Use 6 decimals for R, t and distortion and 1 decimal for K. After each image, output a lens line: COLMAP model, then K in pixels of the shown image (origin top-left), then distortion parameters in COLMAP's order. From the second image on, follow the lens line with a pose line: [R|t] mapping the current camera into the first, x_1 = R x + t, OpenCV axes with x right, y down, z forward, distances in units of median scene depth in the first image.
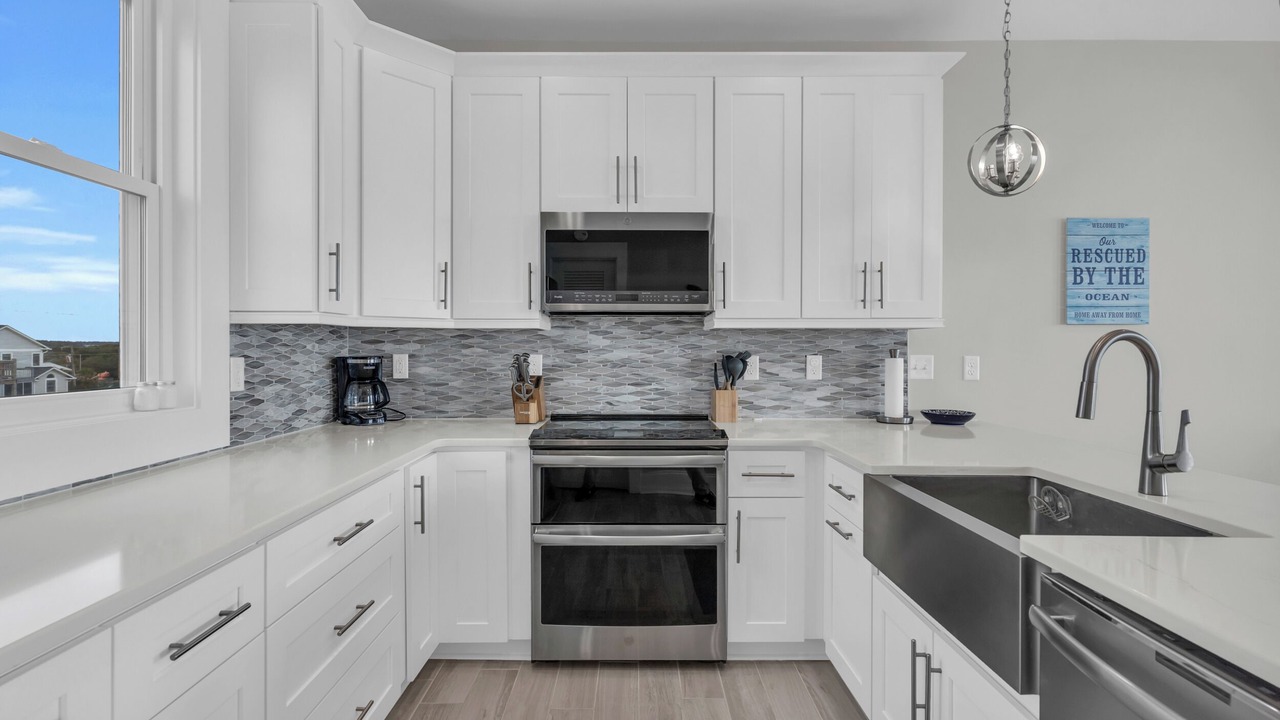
lens RADIAL K [[616.4, 0, 644.5], [0, 616.4, 351.7], [0, 0, 1]] dist [-0.003332, -0.000378]
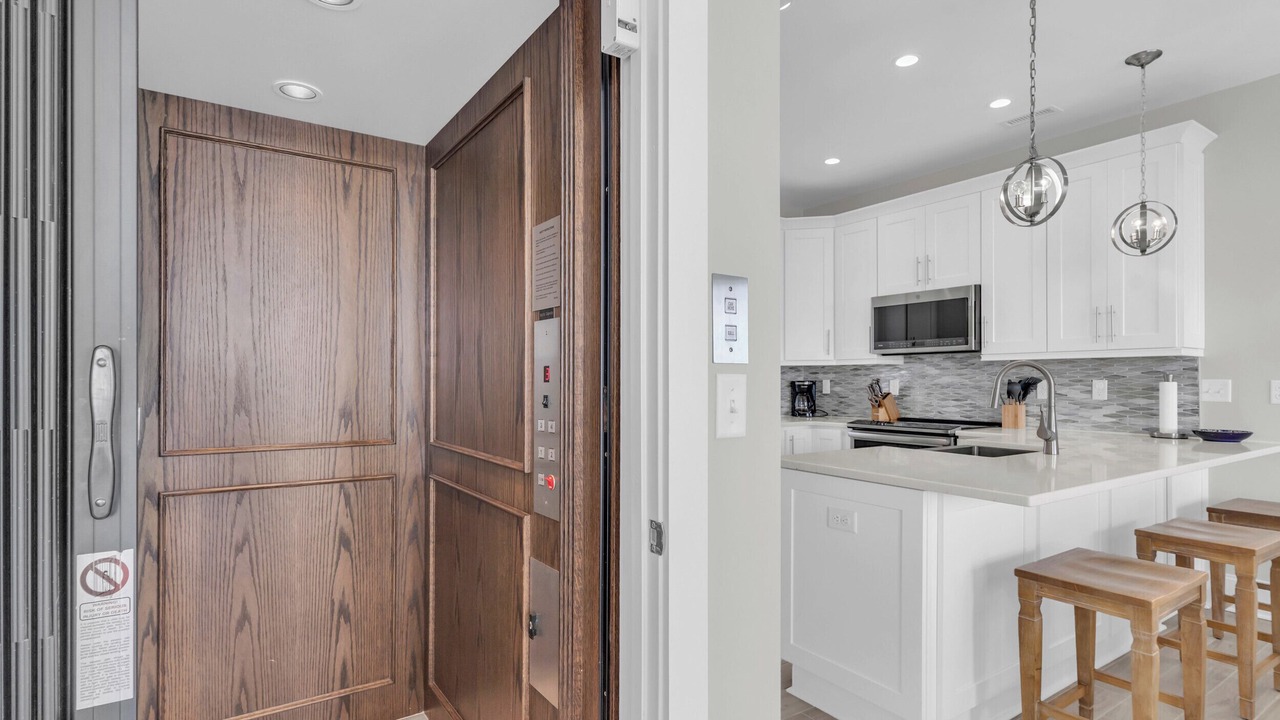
lens RADIAL K [[616.4, 0, 620.7], [0, 616.4, 377.8], [0, 0, 1]] dist [-0.003332, -0.000378]
pose [[0.539178, -0.004753, -0.842178, 0.793556], [-0.003572, 0.999962, -0.007931, 0.014669], [0.842184, 0.007285, 0.539141, -0.466588]]
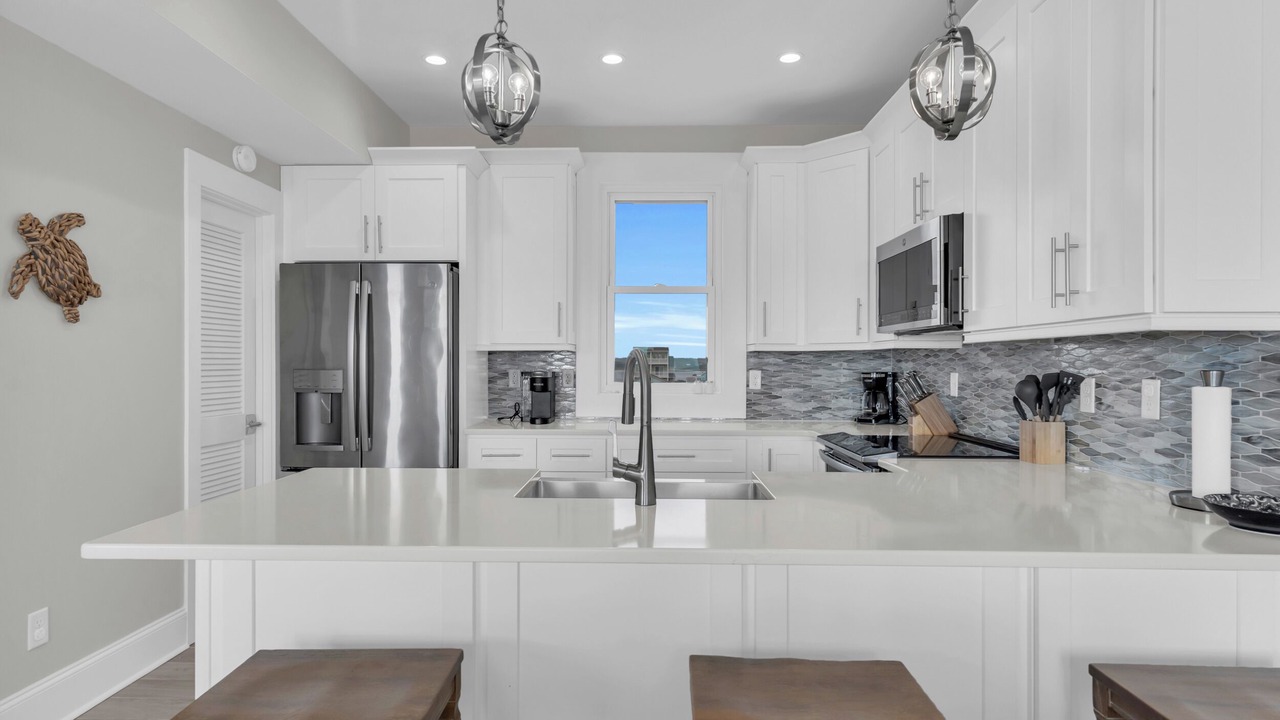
lens RADIAL K [[685.5, 0, 641.7], [0, 685.5, 359.1], [0, 0, 1]] dist [-0.005488, -0.000365]
pose [[-0.005323, -0.007793, -0.999955, 0.961597], [-0.012906, 0.999887, -0.007724, -0.002628], [0.999903, 0.012865, -0.005423, 0.494101]]
